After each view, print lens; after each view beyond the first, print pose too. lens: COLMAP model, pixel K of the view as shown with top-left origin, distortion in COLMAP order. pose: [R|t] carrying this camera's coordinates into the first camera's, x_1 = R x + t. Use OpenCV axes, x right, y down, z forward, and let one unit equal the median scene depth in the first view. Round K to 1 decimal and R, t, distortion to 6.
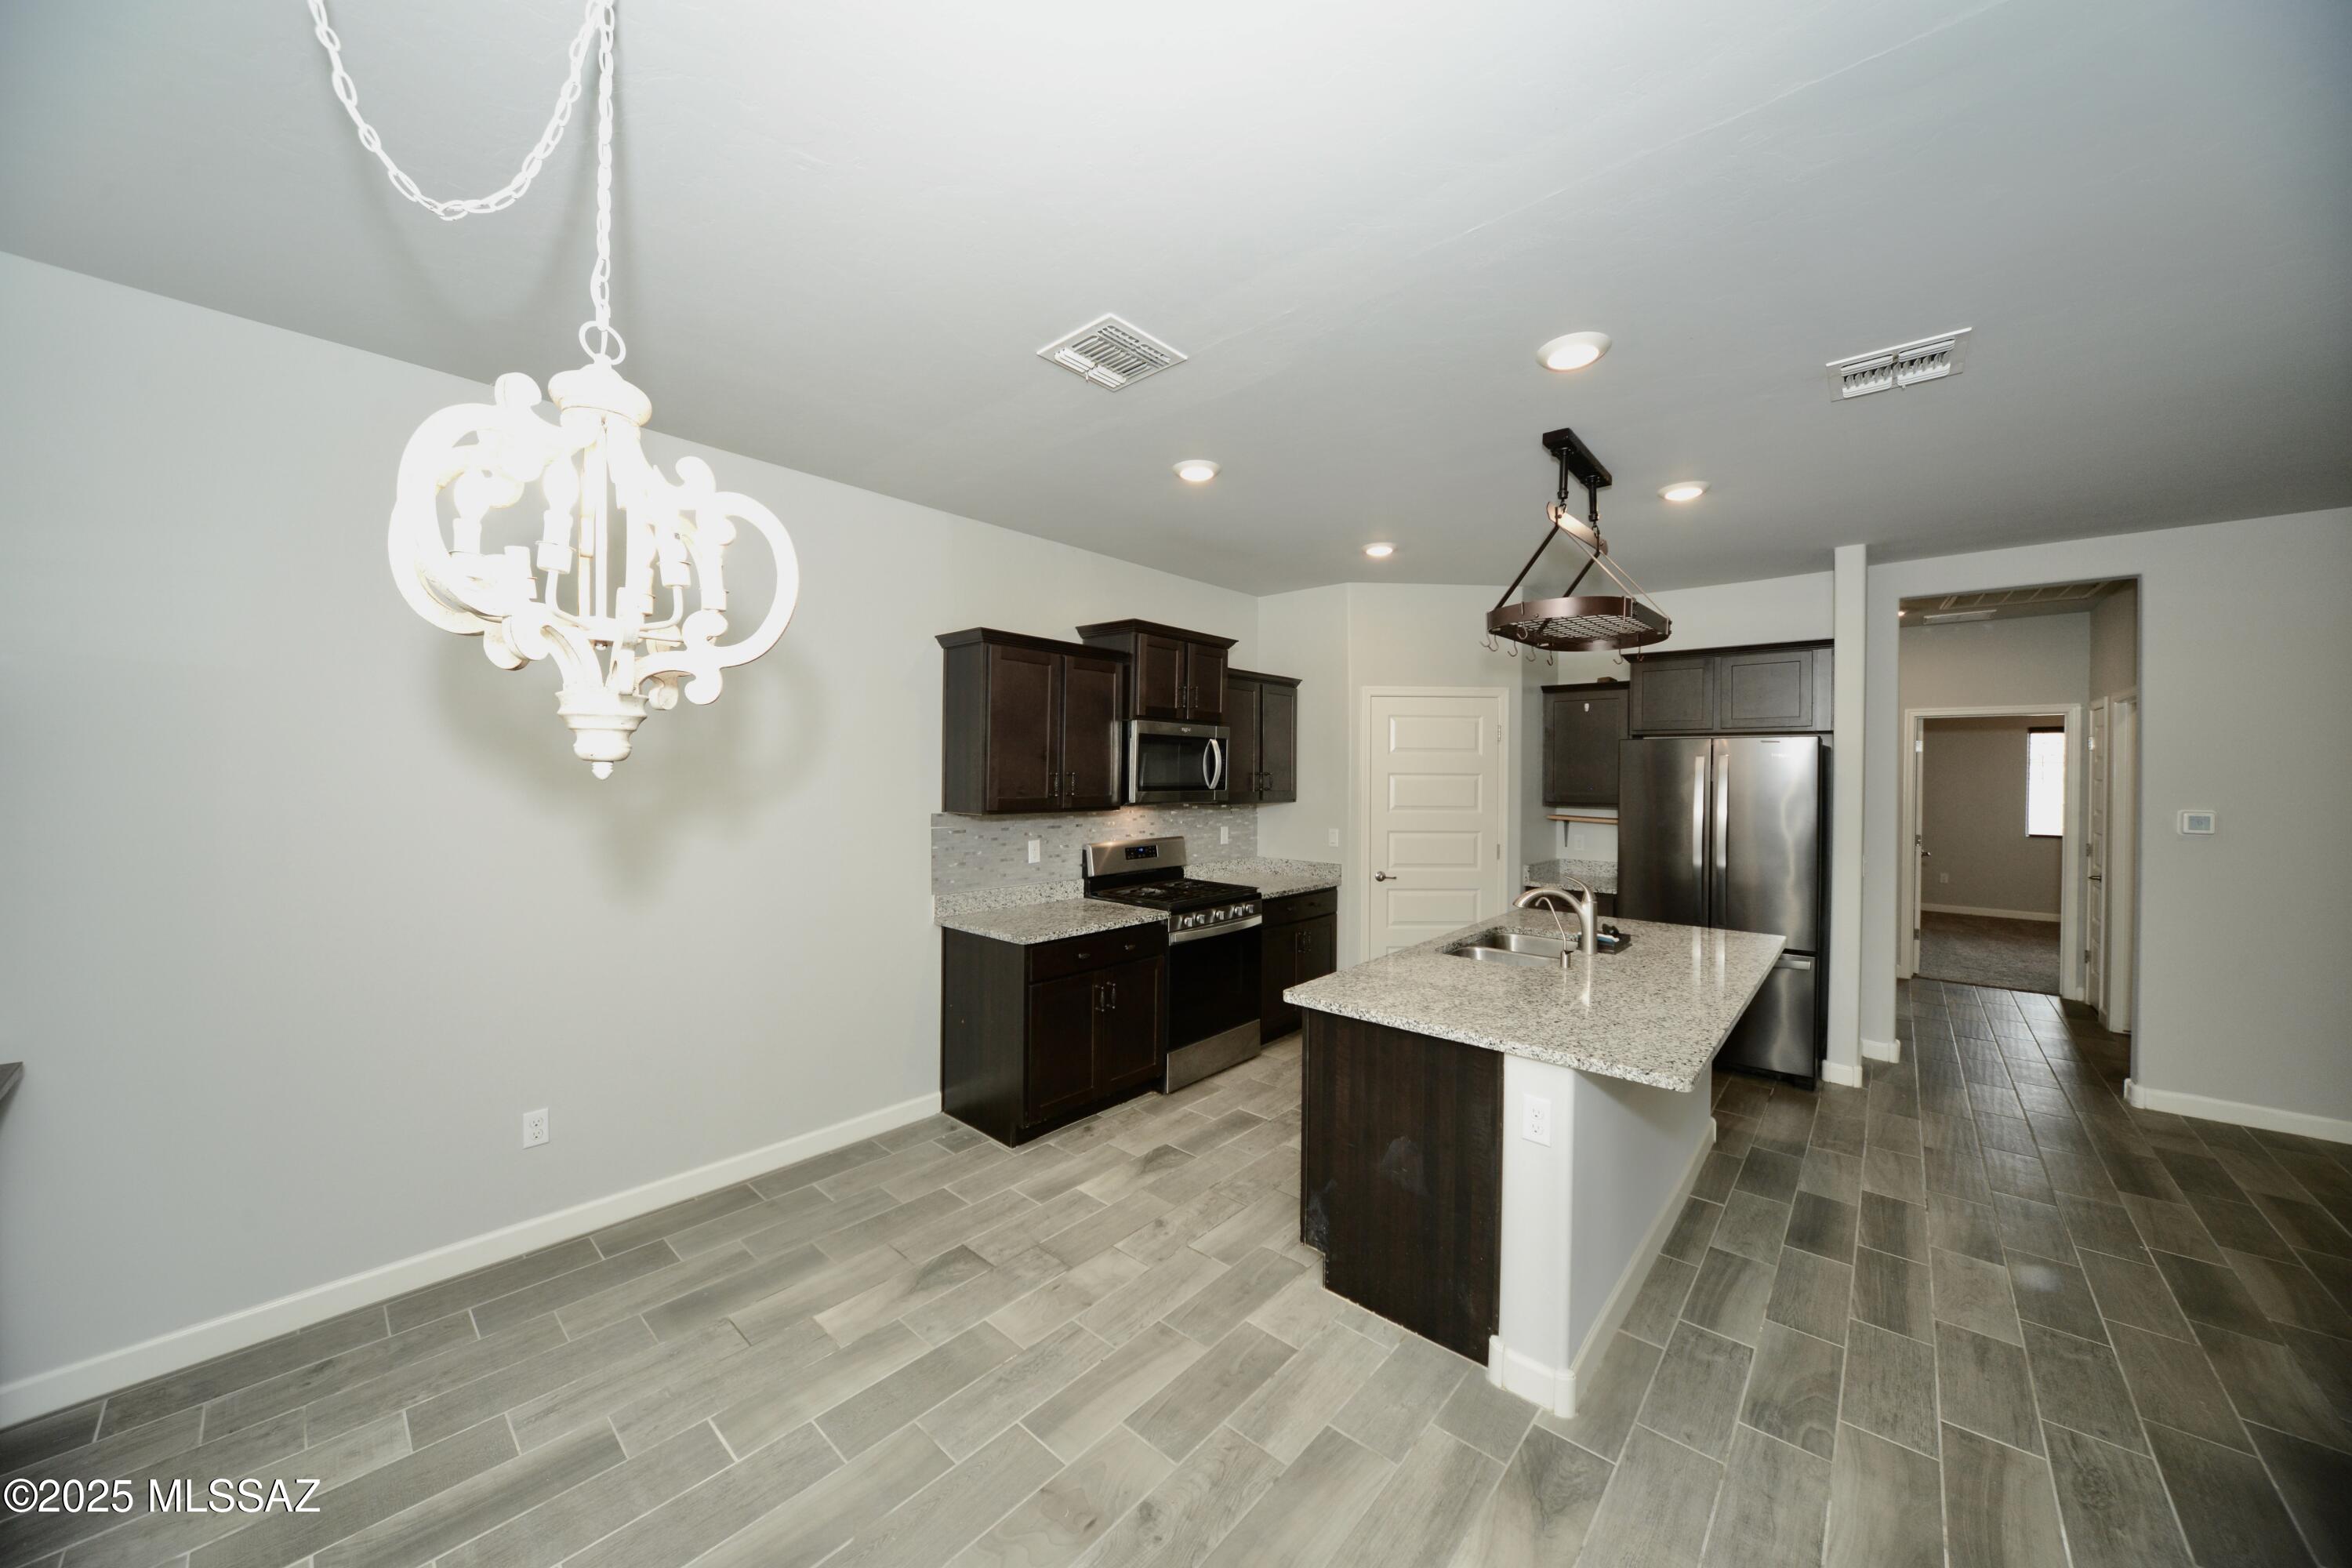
lens RADIAL K [[815.0, 0, 1165.6], [0, 815.0, 780.7], [0, 0, 1]] dist [-0.017042, 0.002286]
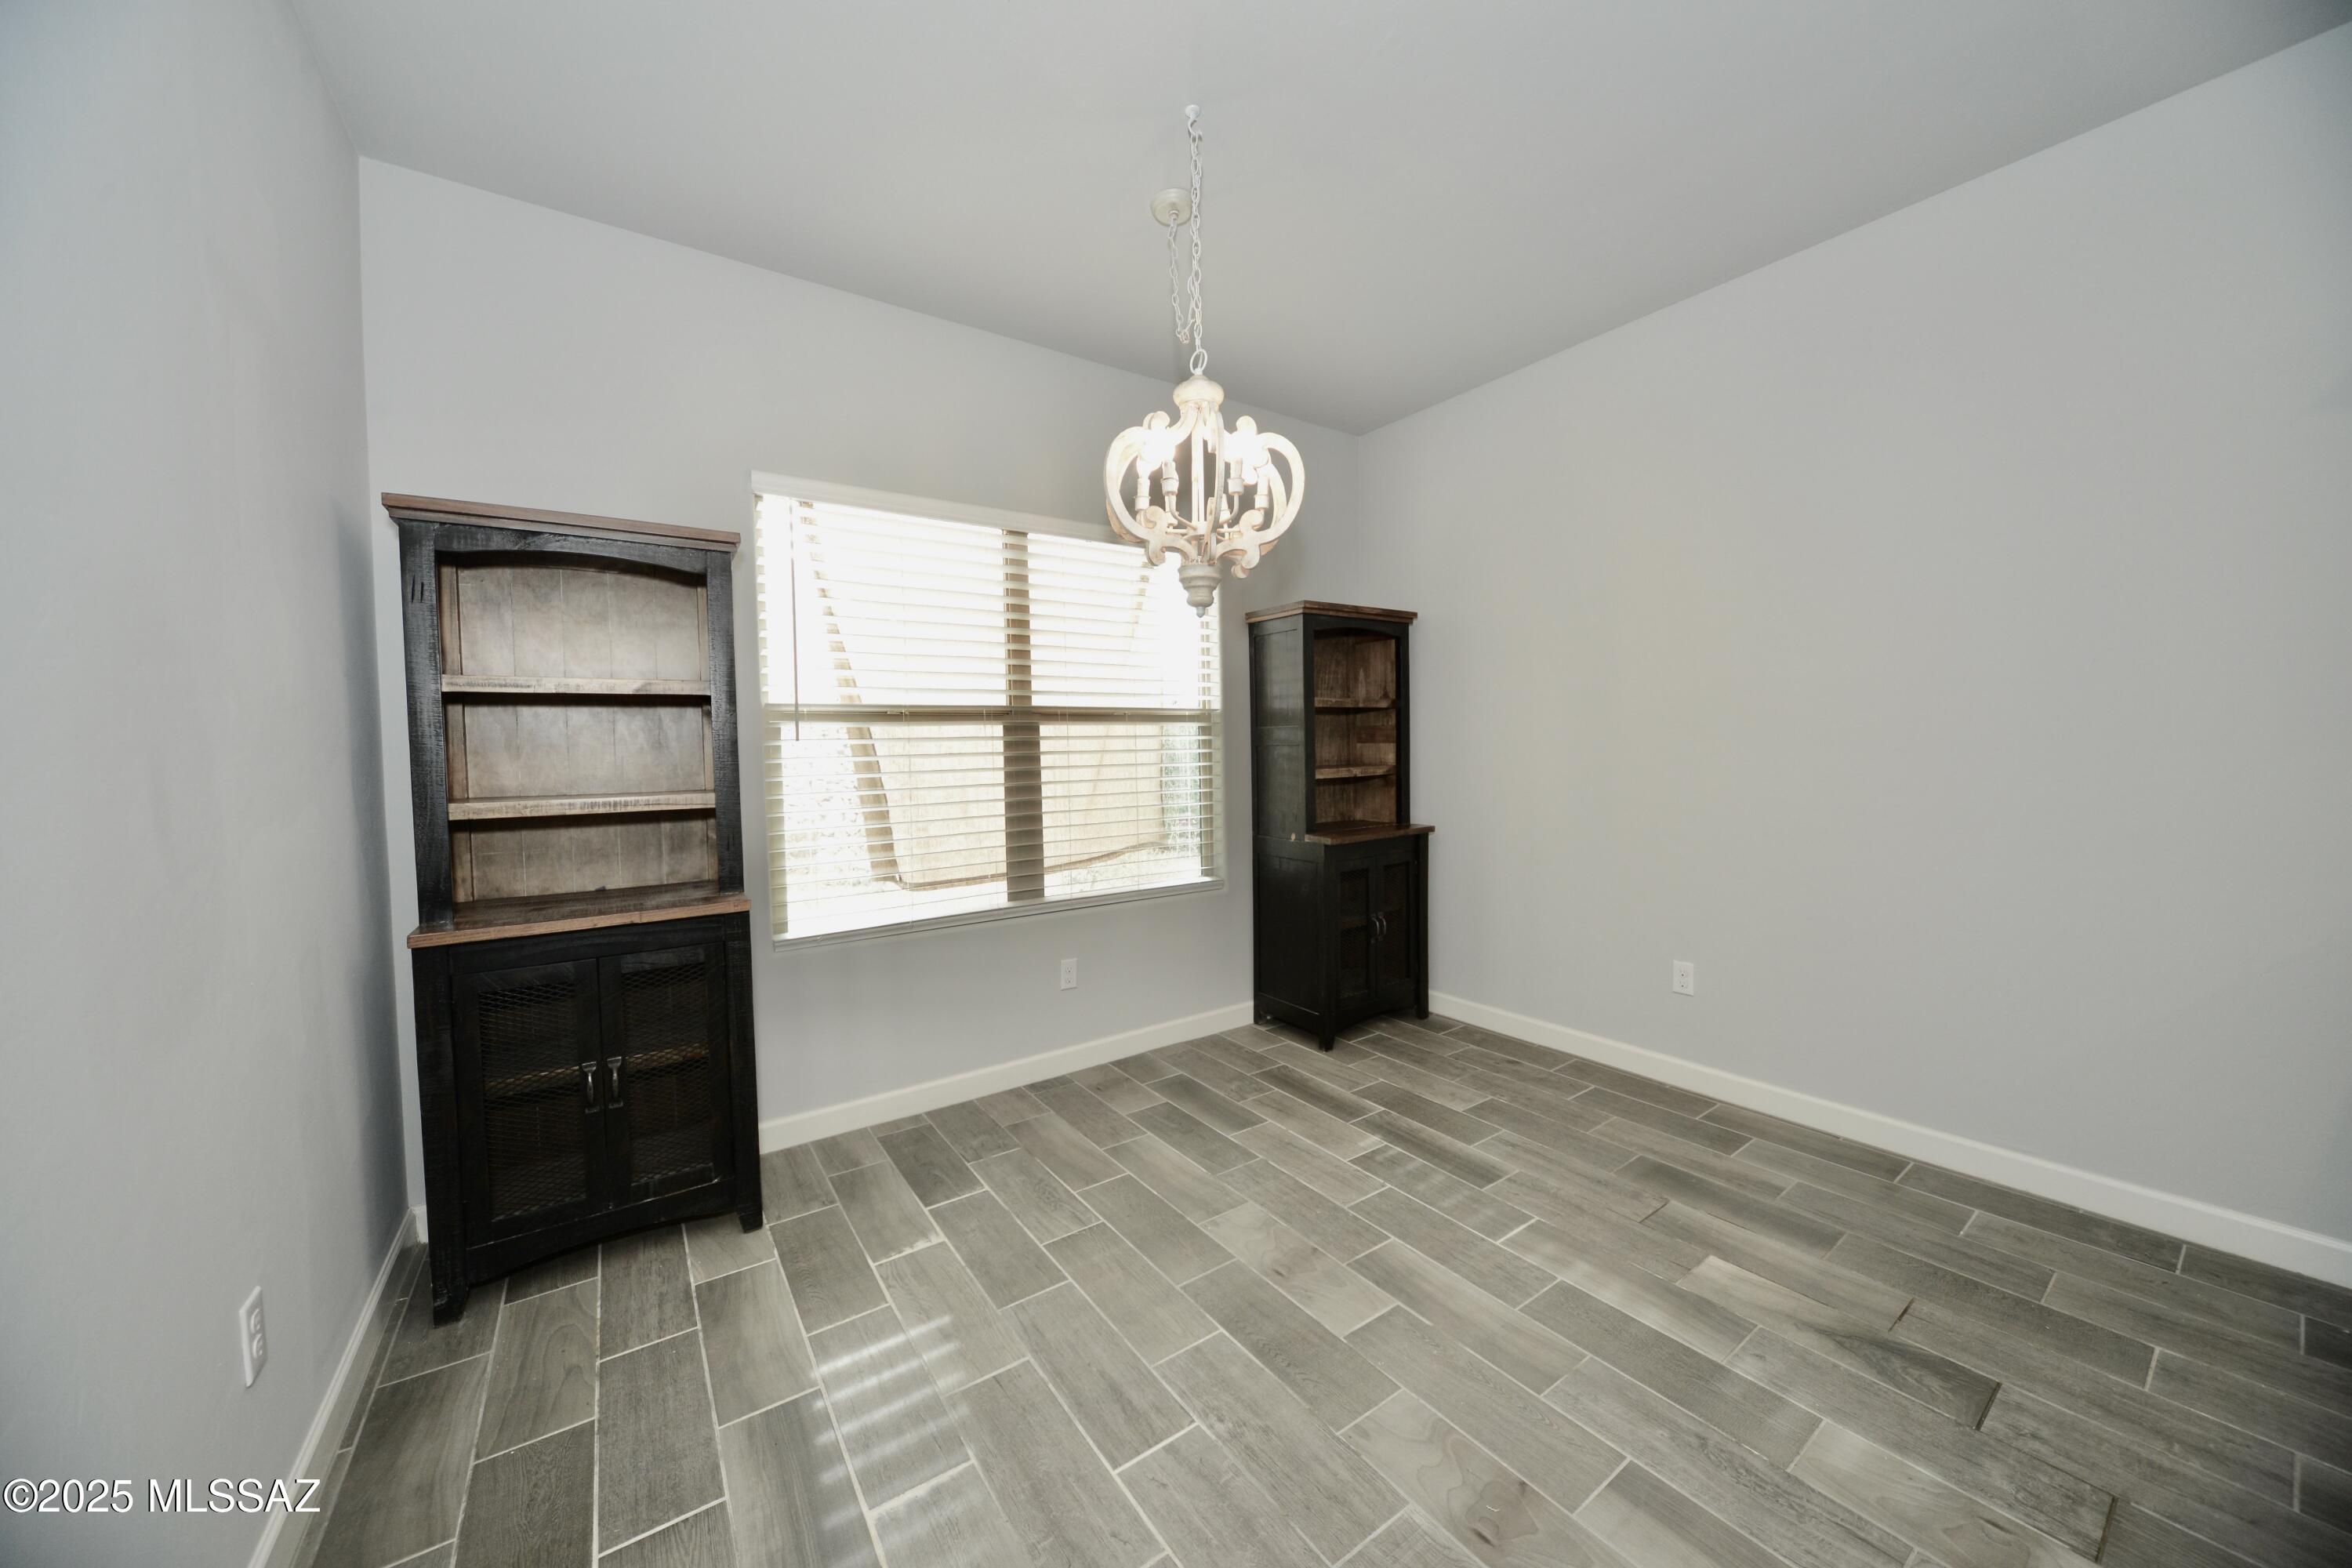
lens RADIAL K [[815.0, 0, 1165.6], [0, 815.0, 780.7], [0, 0, 1]] dist [-0.017042, 0.002286]
pose [[-0.227665, 0.032506, -0.973197, 0.489425], [0.009070, 0.999470, 0.031262, 0.139222], [0.973697, -0.001710, -0.227839, 0.636809]]
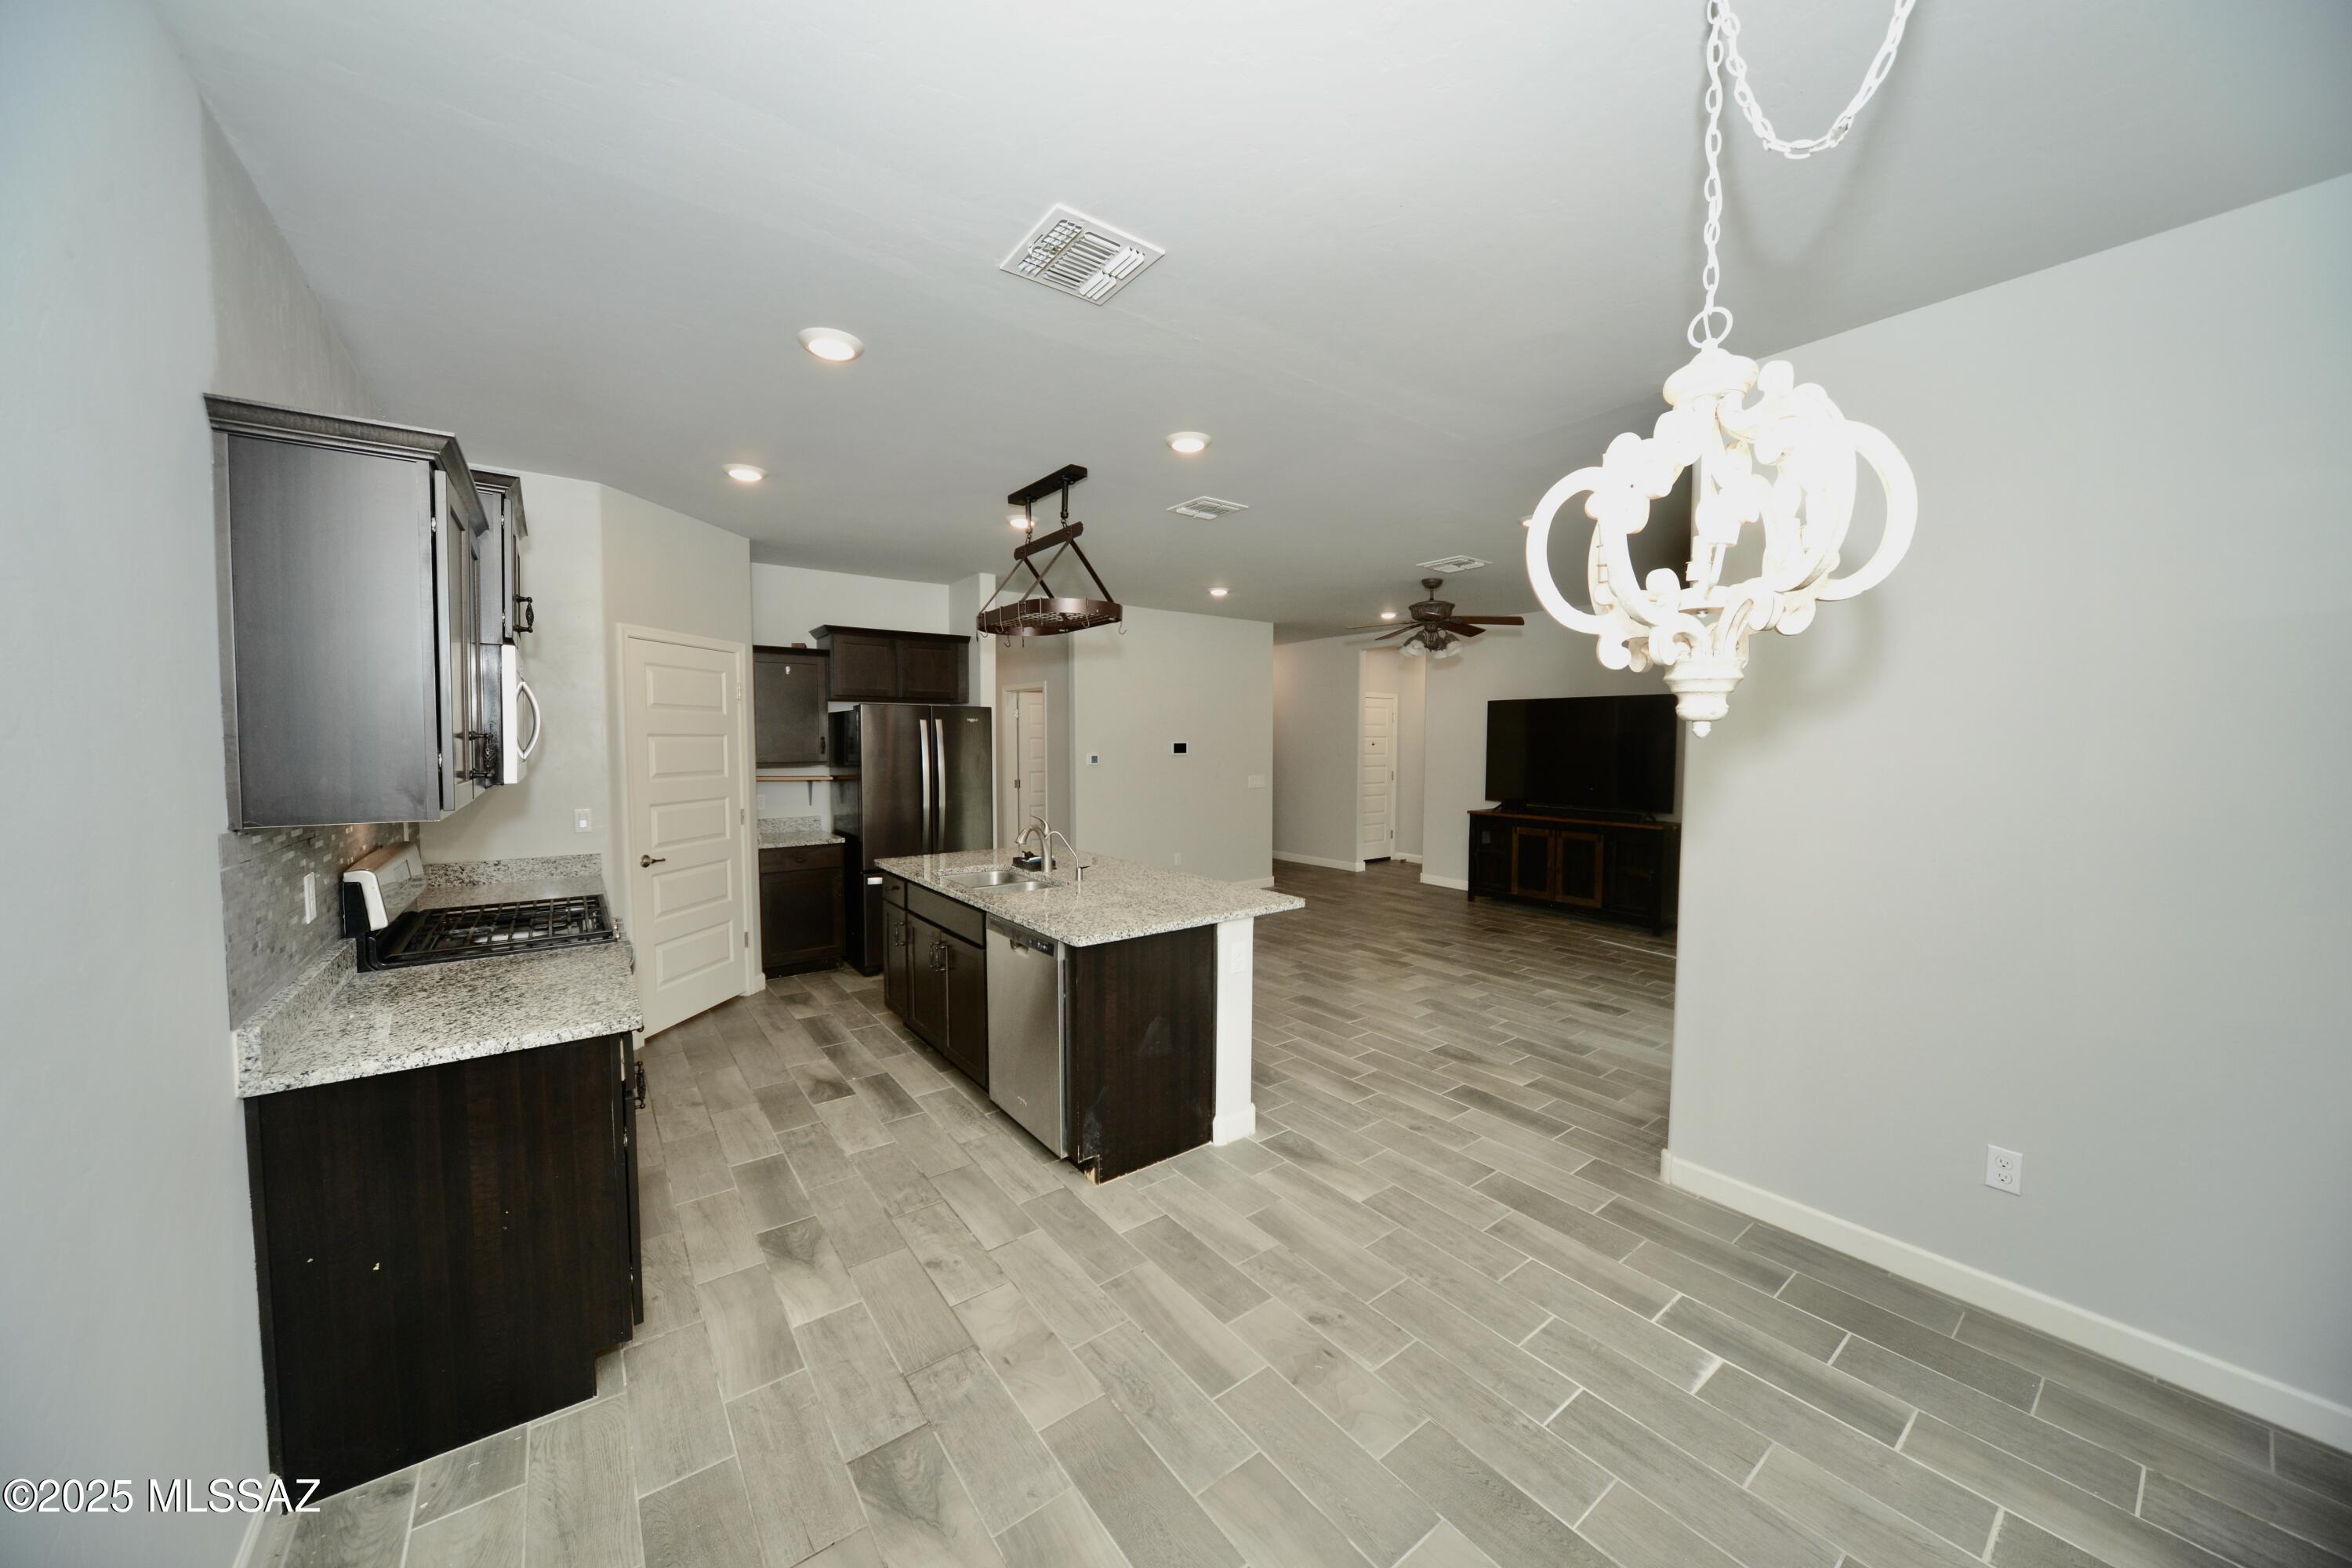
lens RADIAL K [[815.0, 0, 1165.6], [0, 815.0, 780.7], [0, 0, 1]] dist [-0.017042, 0.002286]
pose [[0.192822, -0.057244, 0.979563, -0.924616], [0.011132, 0.998360, 0.056151, -0.005884], [-0.981171, 0.000077, 0.193143, 0.724220]]
